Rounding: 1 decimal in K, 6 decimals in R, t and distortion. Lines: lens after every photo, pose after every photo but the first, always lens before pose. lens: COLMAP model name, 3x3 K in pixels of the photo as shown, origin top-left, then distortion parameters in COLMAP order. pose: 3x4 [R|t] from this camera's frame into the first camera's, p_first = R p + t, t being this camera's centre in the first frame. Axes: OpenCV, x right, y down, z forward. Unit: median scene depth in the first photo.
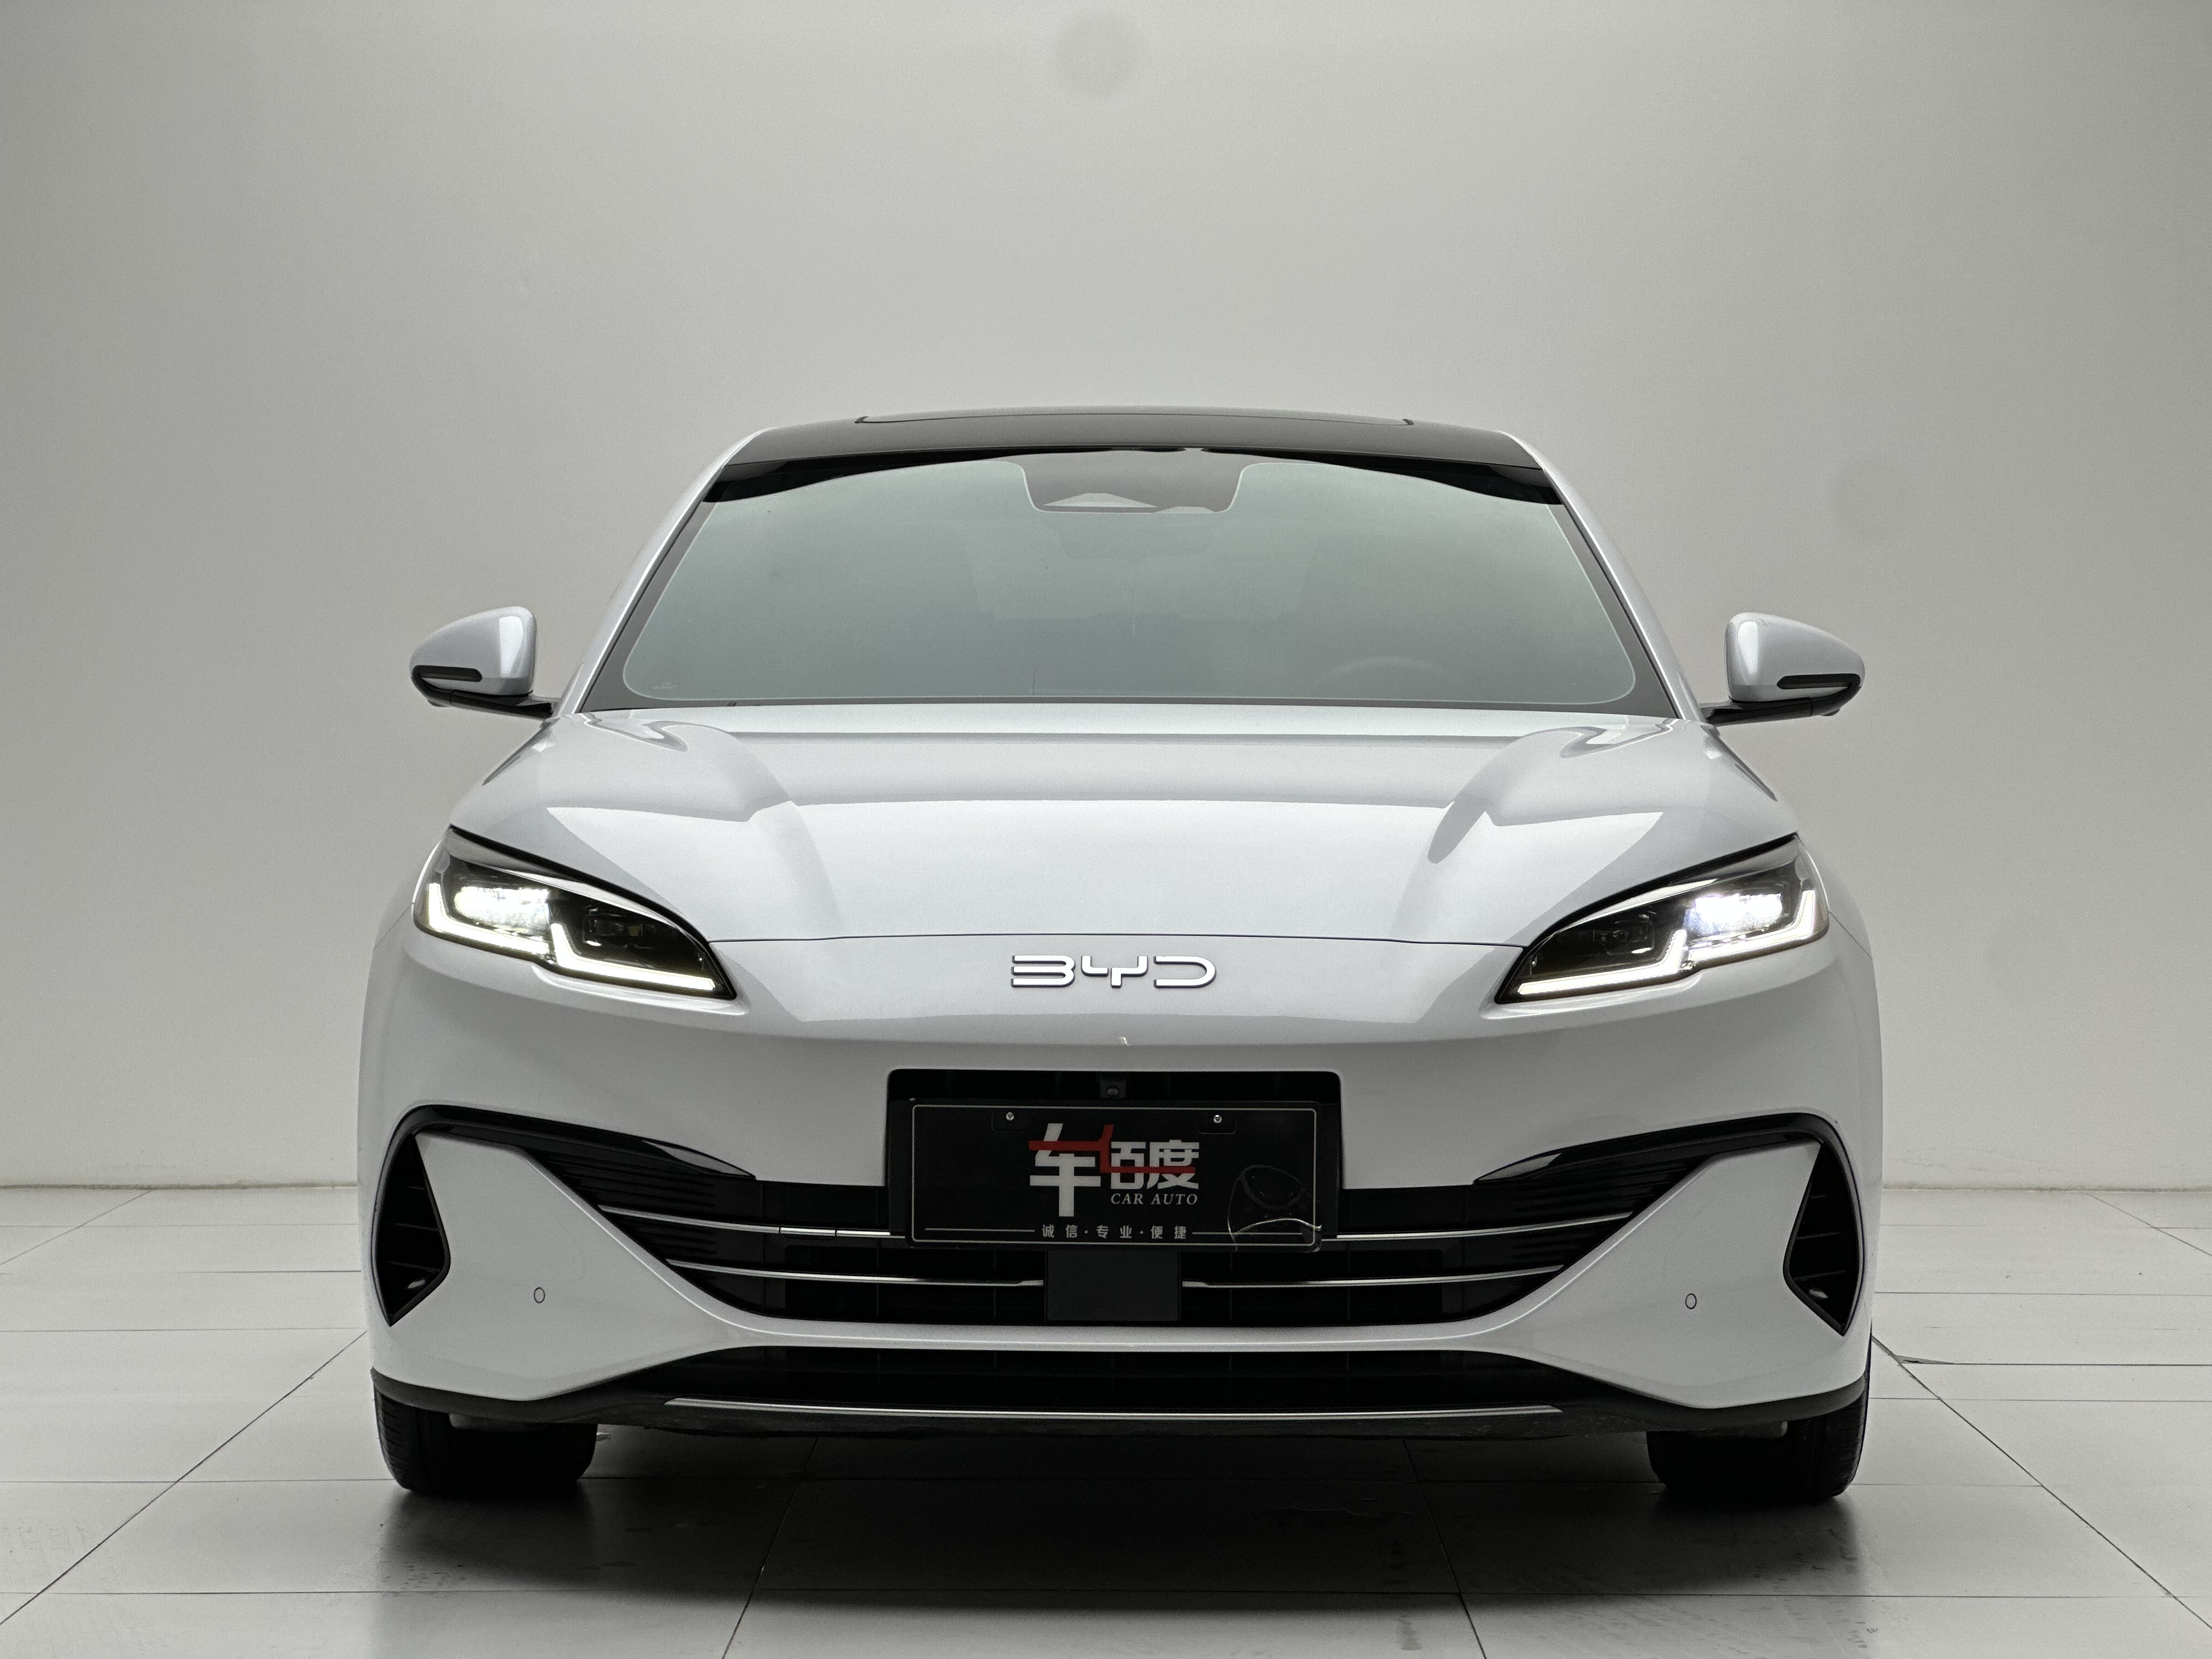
lens RADIAL K [[5464.8, 0, 1099.6], [0, 5464.8, 840.6], [0, 0, 1]] dist [0.058635, 0.000000]
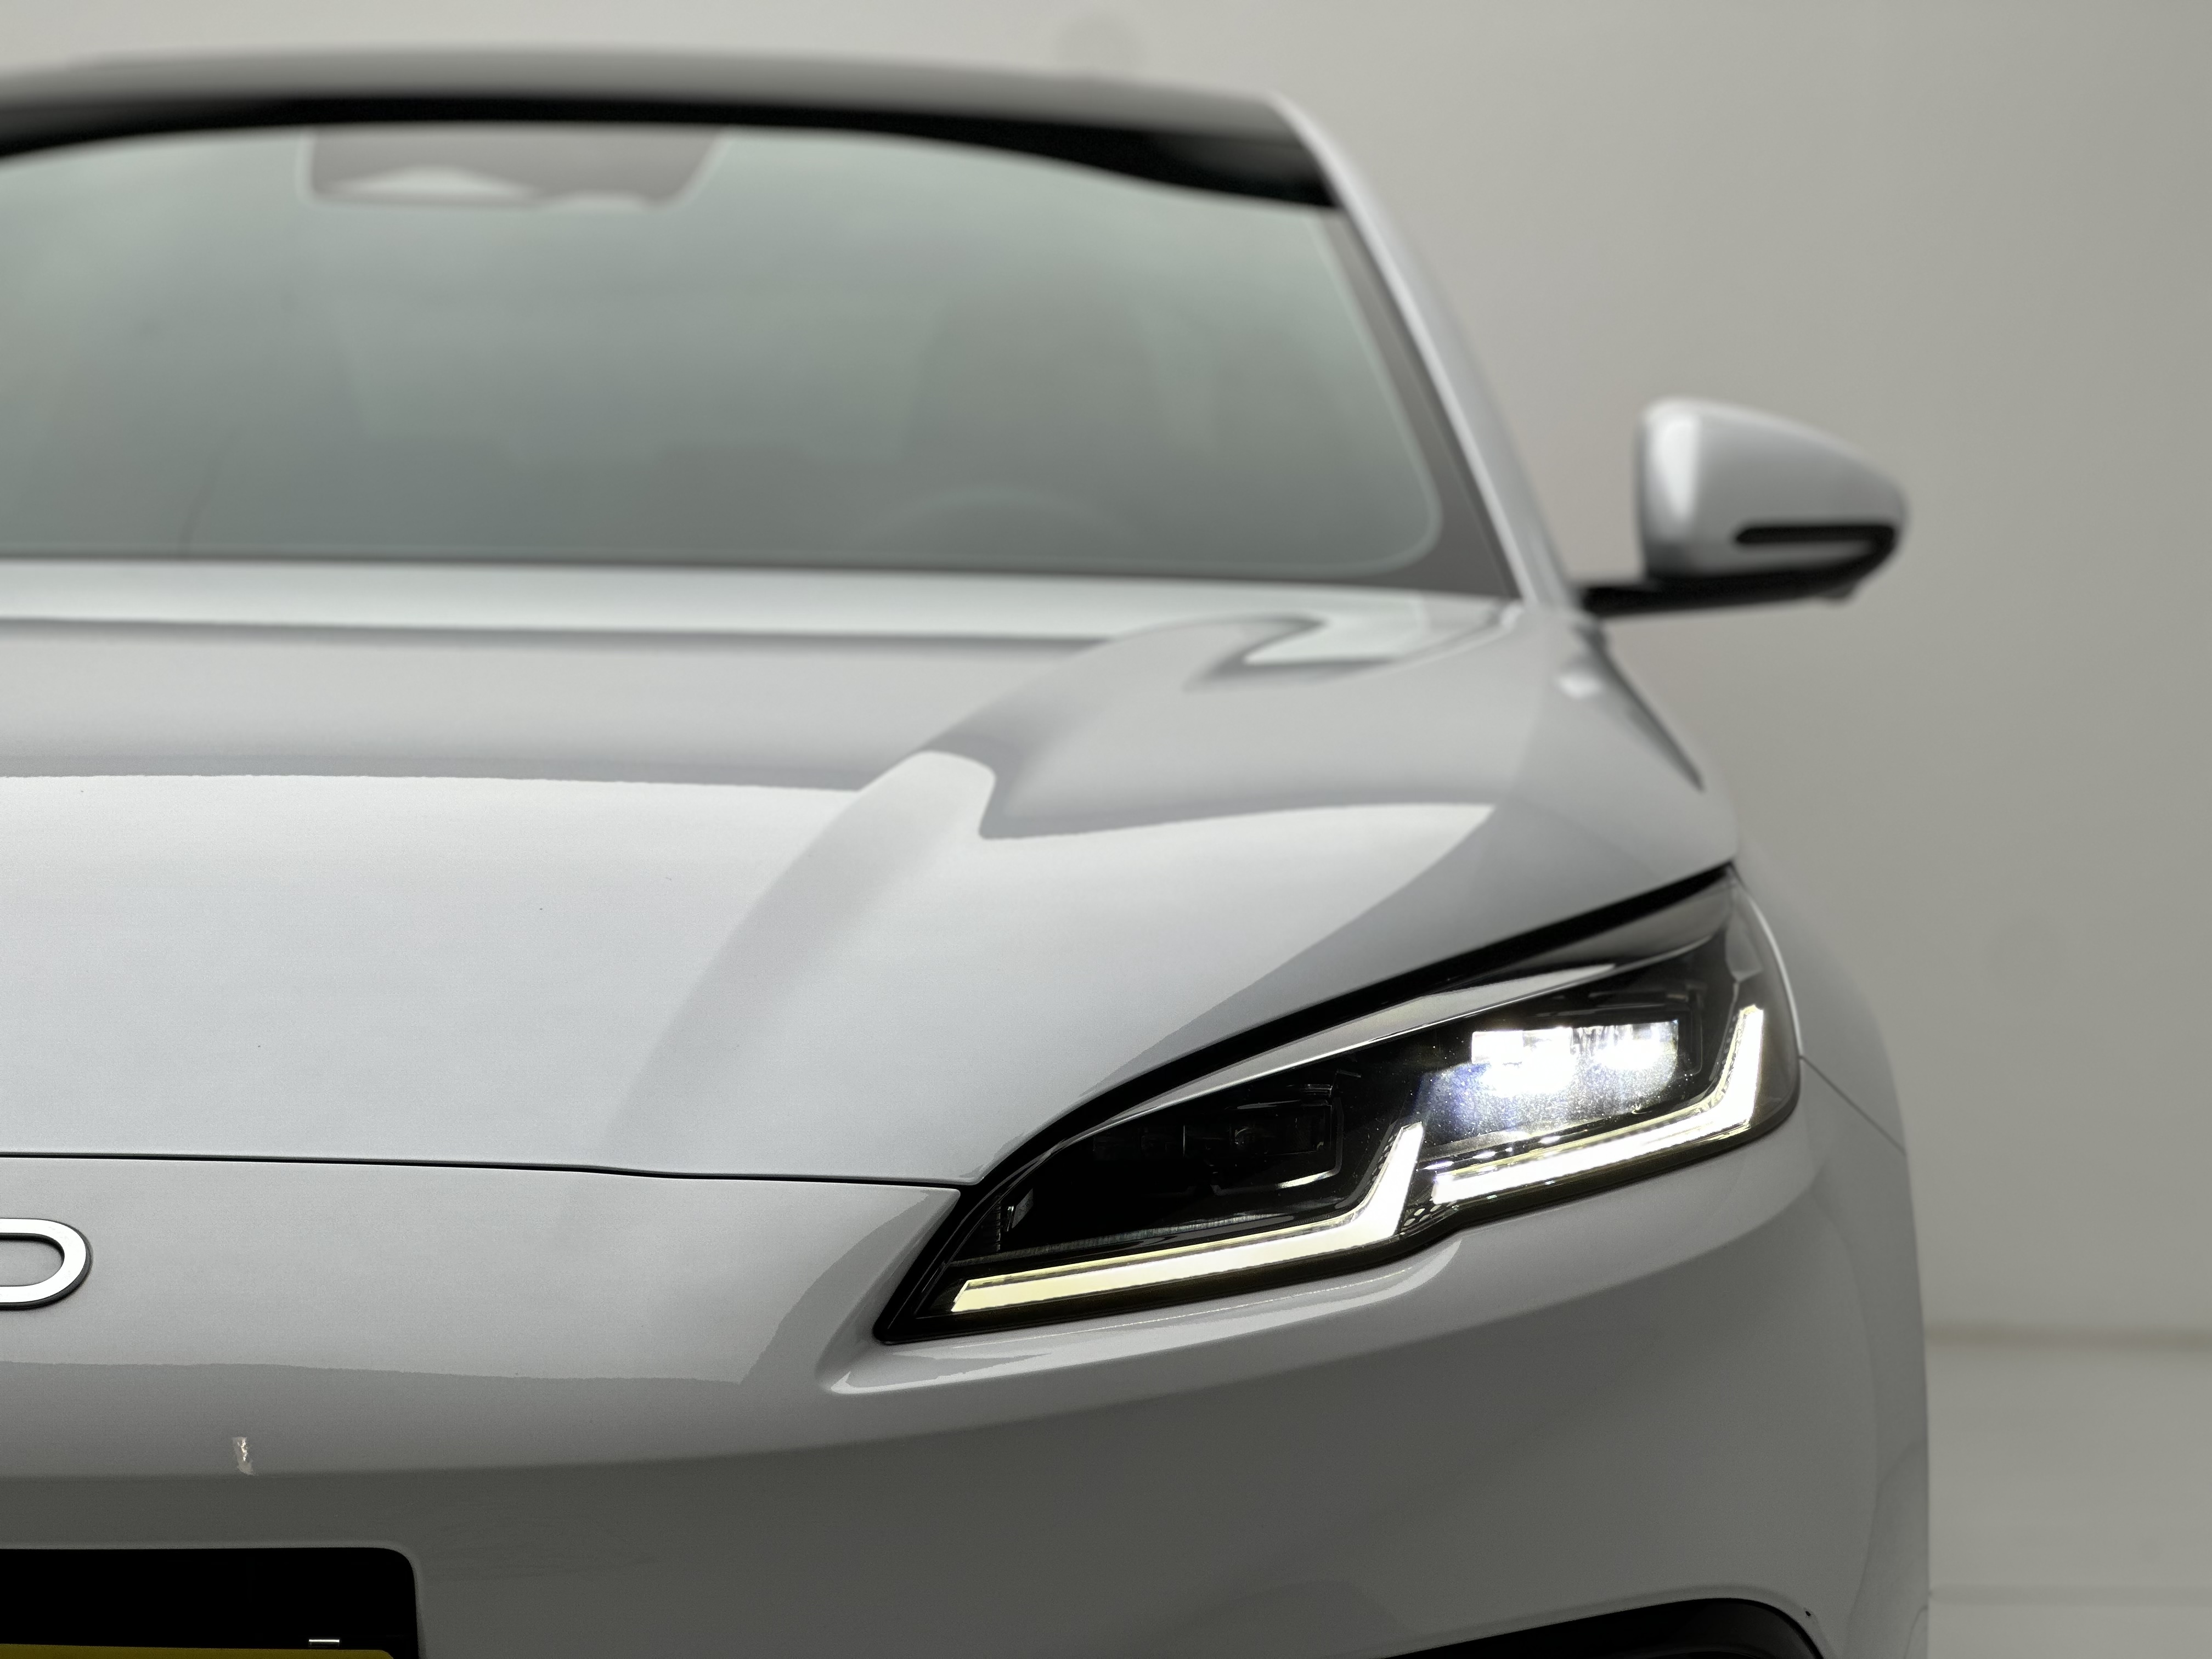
lens RADIAL K [[5464.8, 0, 1115.1], [0, 5464.8, 821.4], [0, 0, 1]] dist [0.058635, 0.000000]
pose [[0.999887, 0.002399, -0.014843, 0.088074], [-0.002299, 0.999974, 0.006780, -0.007573], [0.014859, -0.006745, 0.999867, 0.590452]]
